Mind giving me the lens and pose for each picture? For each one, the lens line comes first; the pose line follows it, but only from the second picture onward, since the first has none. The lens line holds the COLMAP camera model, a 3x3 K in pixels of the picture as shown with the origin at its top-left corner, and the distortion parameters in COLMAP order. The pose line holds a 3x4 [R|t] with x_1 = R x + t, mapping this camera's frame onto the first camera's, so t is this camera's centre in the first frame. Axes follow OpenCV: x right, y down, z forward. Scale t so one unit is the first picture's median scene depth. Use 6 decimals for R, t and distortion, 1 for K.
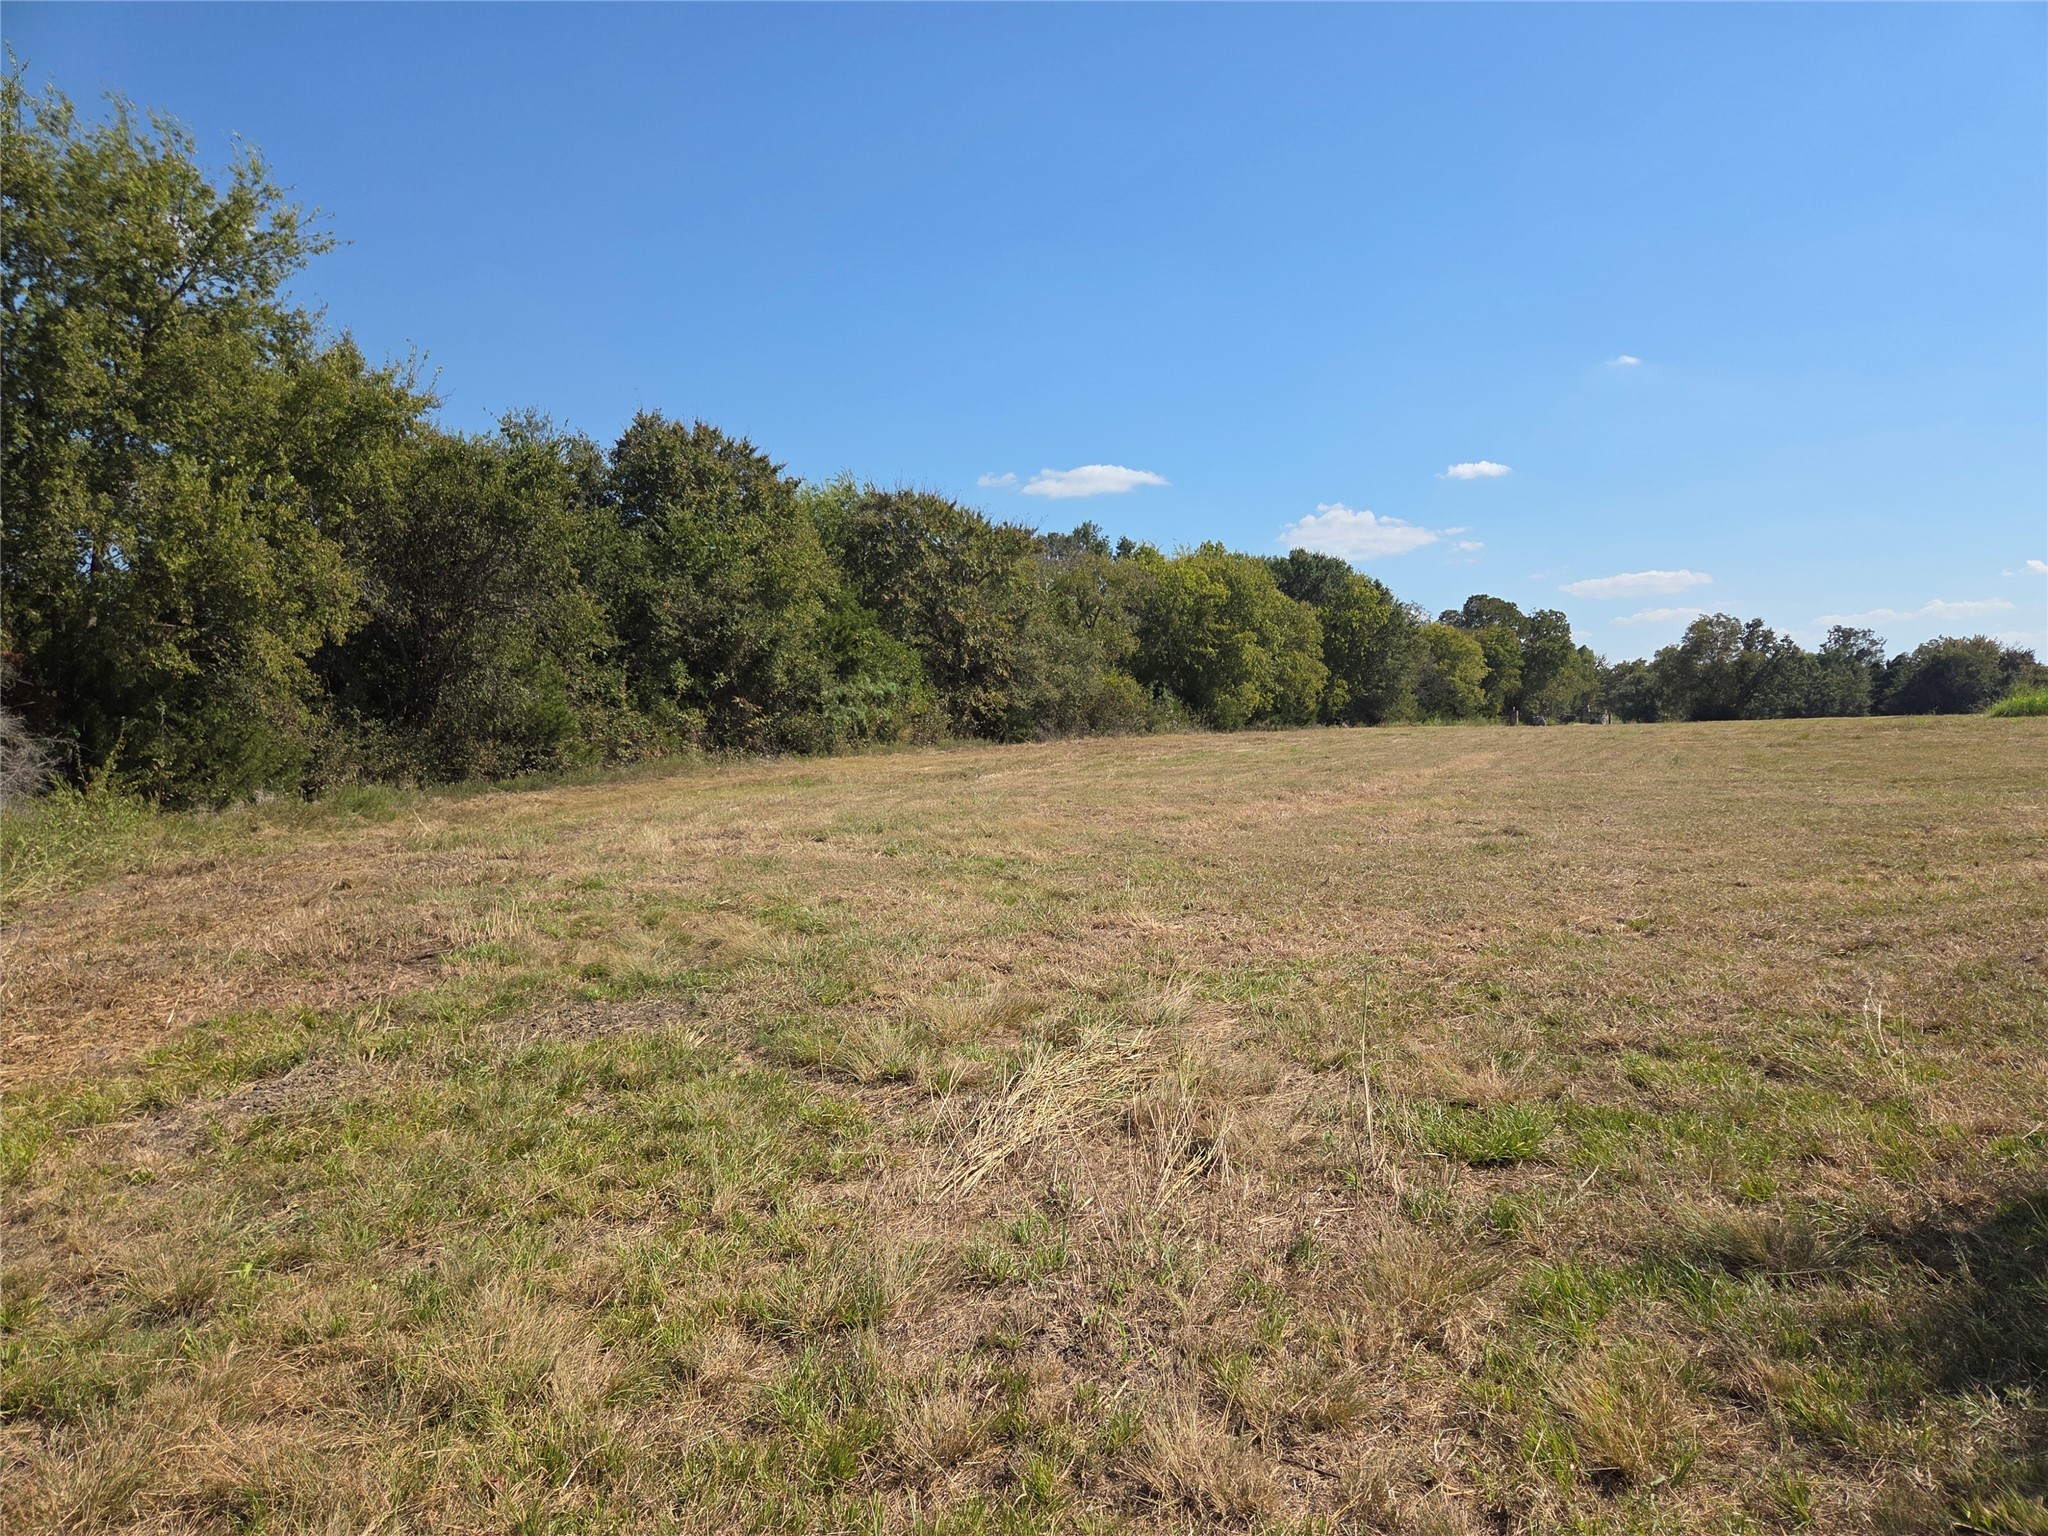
lens RADIAL K [[1380.7, 0, 1034.7], [0, 1380.7, 773.3], [0, 0, 1]] dist [0.082881, -0.066570]
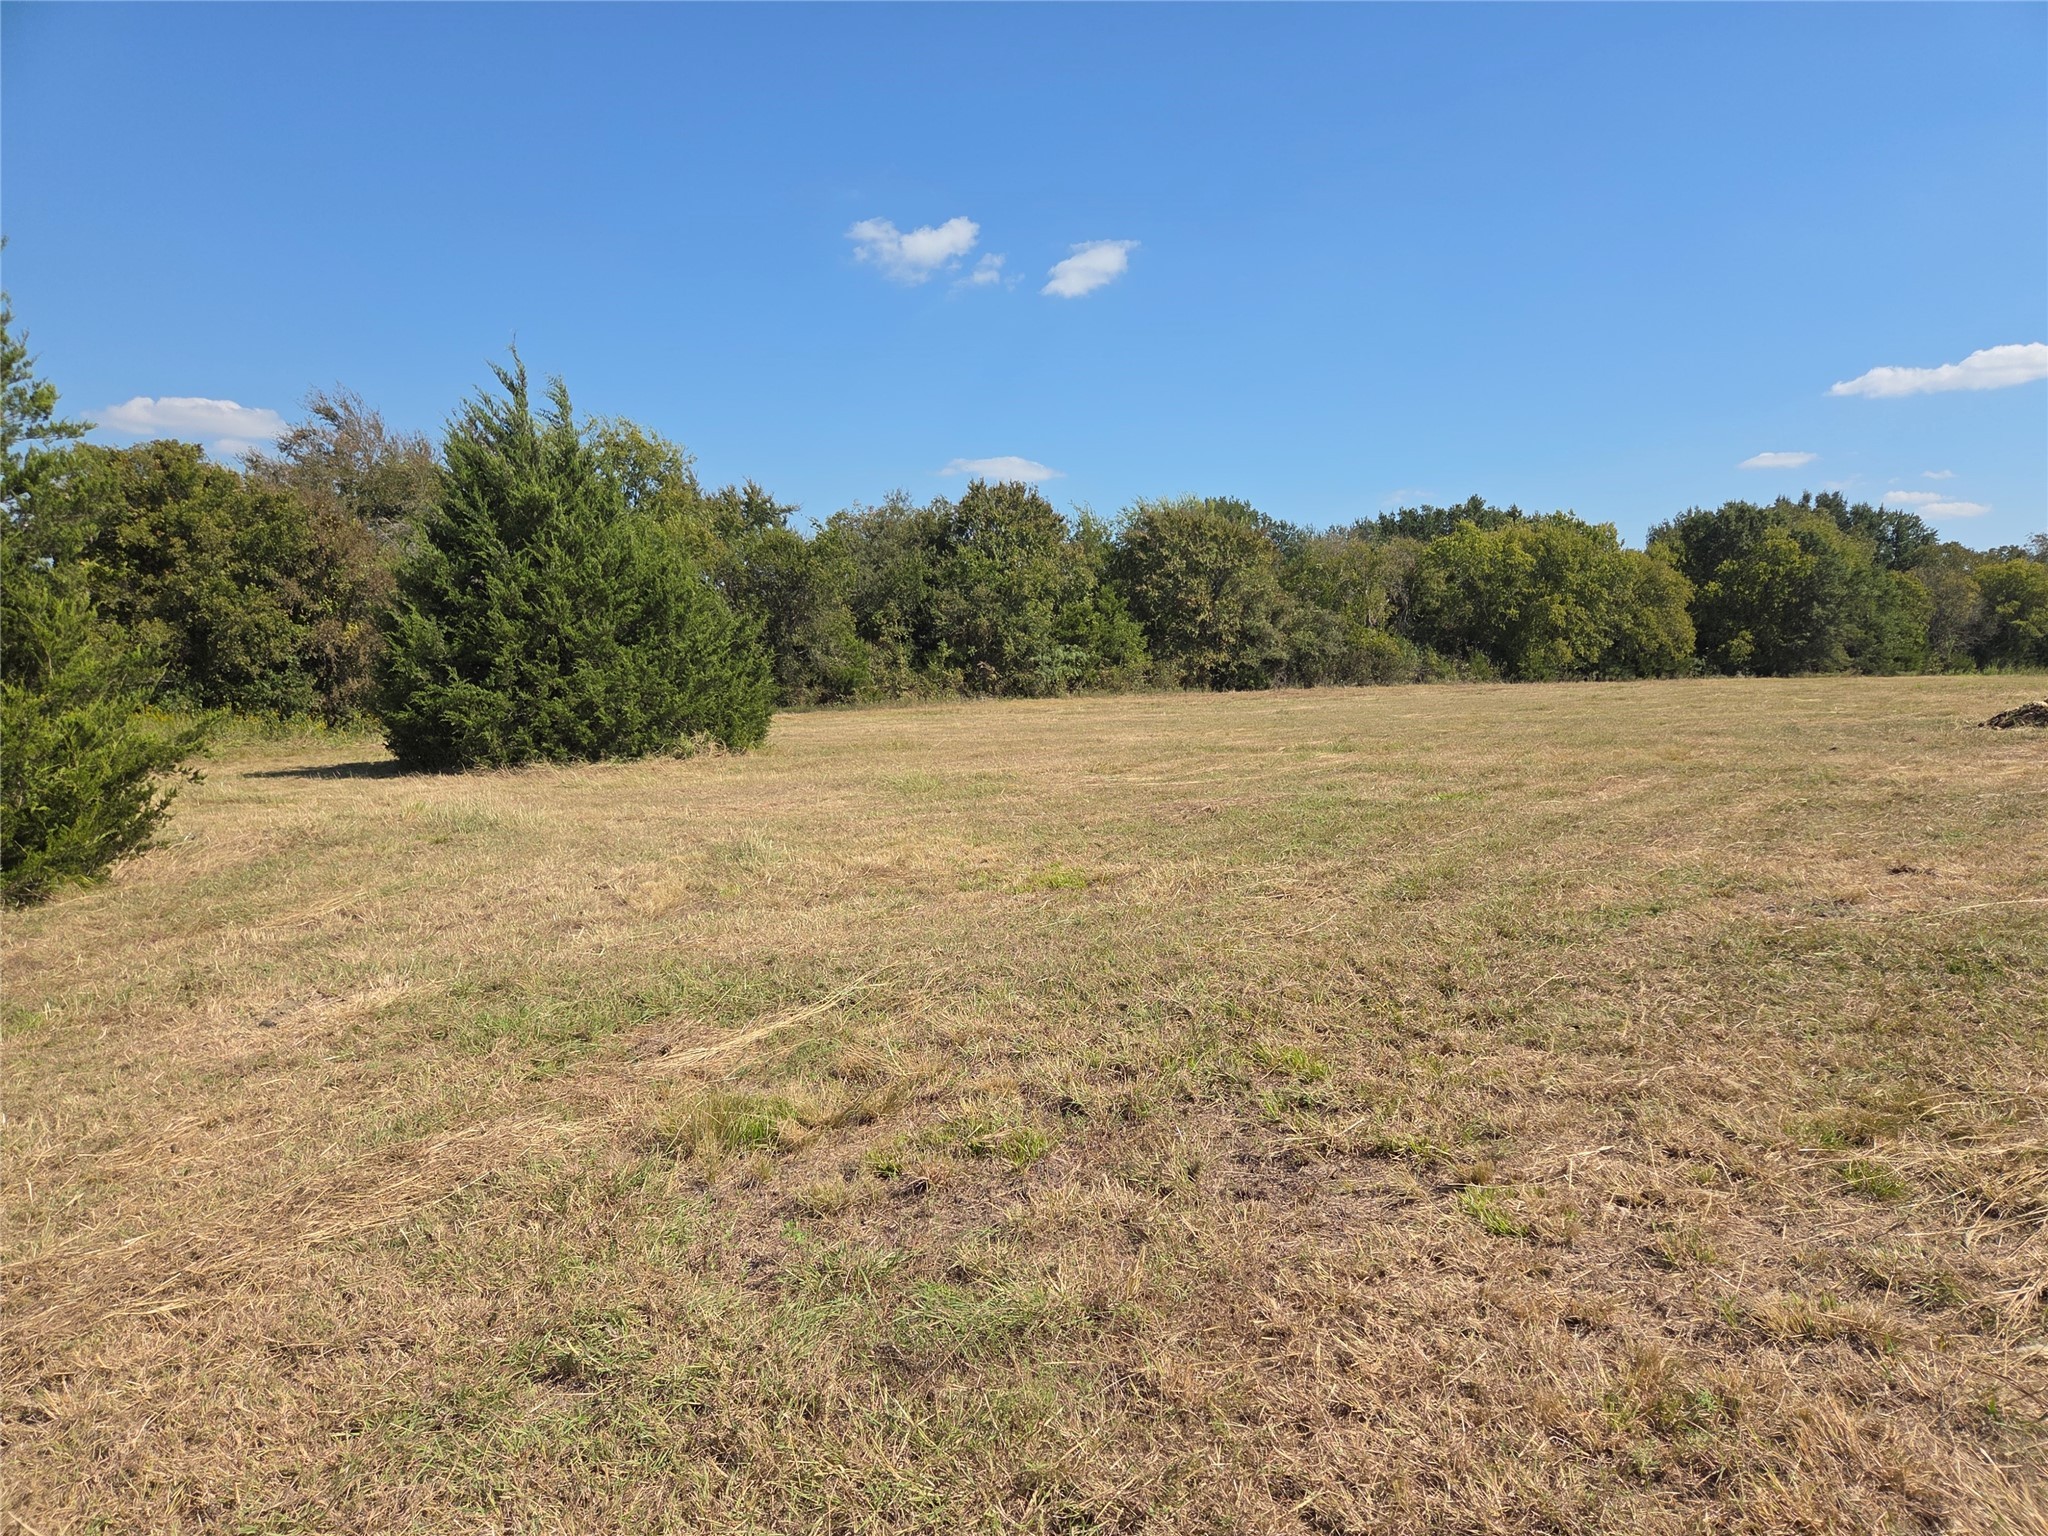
lens RADIAL K [[1380.7, 0, 1043.8], [0, 1380.7, 777.8], [0, 0, 1]] dist [0.082881, -0.066570]
pose [[0.860836, 0.045829, -0.506815, 0.377866], [-0.021946, 0.998353, 0.053001, -0.002780], [0.508410, -0.034503, 0.860424, -0.210587]]
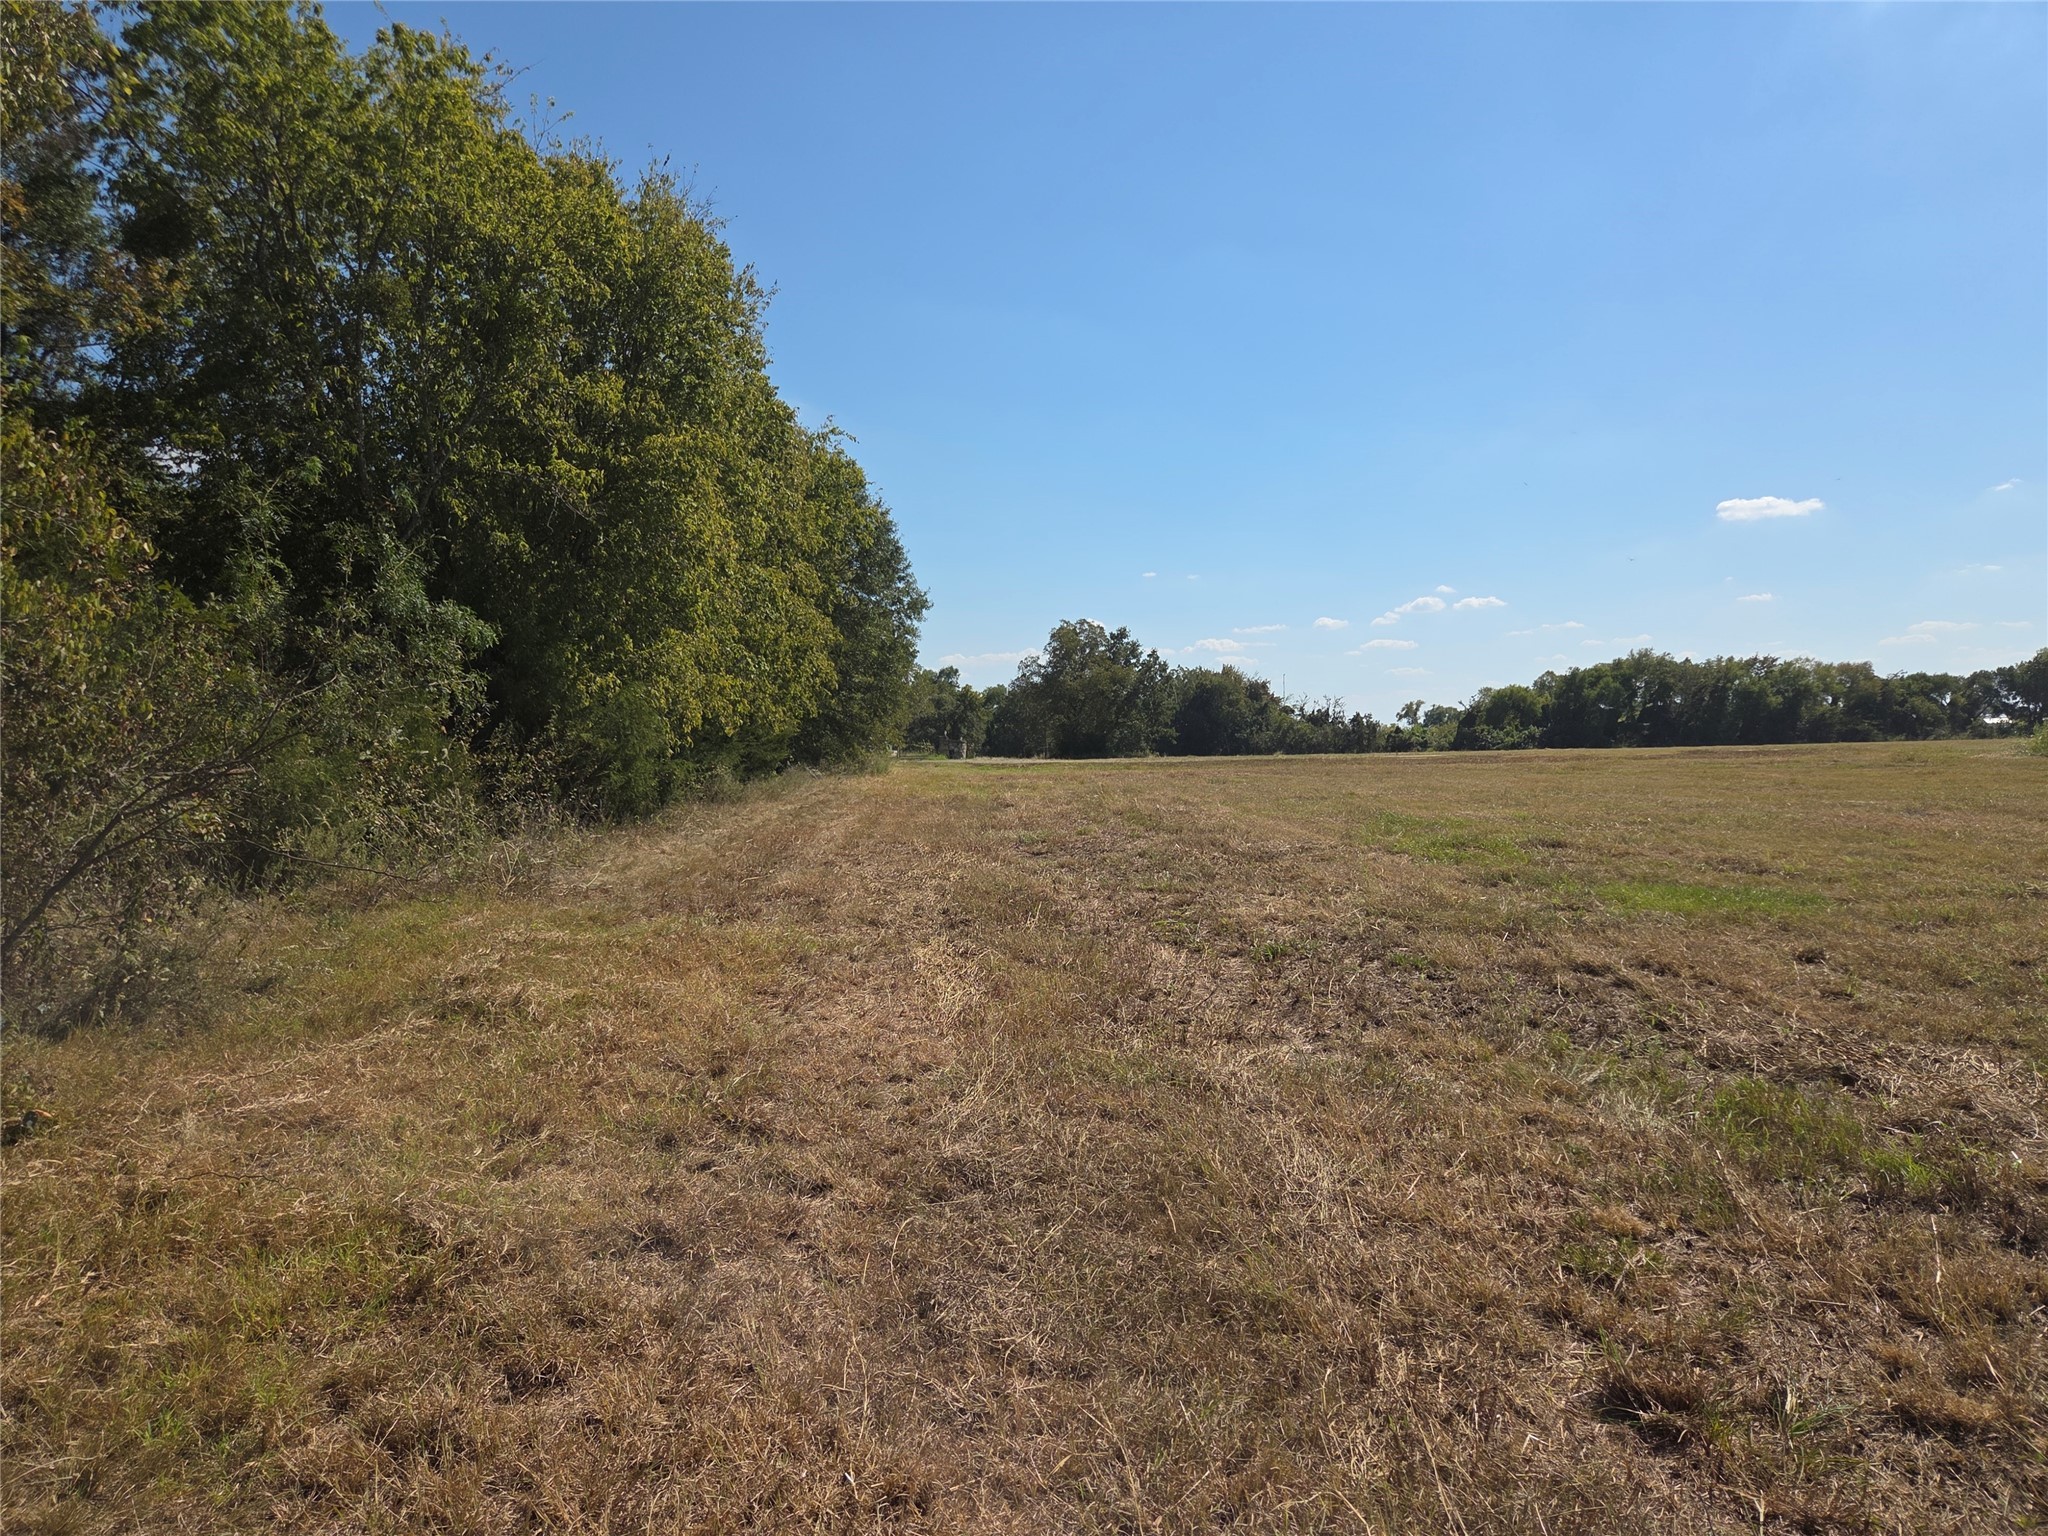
lens RADIAL K [[1380.7, 0, 1019.3], [0, 1380.7, 775.6], [0, 0, 1]] dist [0.082881, -0.066570]
pose [[0.848910, -0.014552, 0.528338, 0.066321], [0.024276, 0.999639, -0.011474, -0.033545], [-0.527980, 0.022566, 0.848957, 0.745604]]
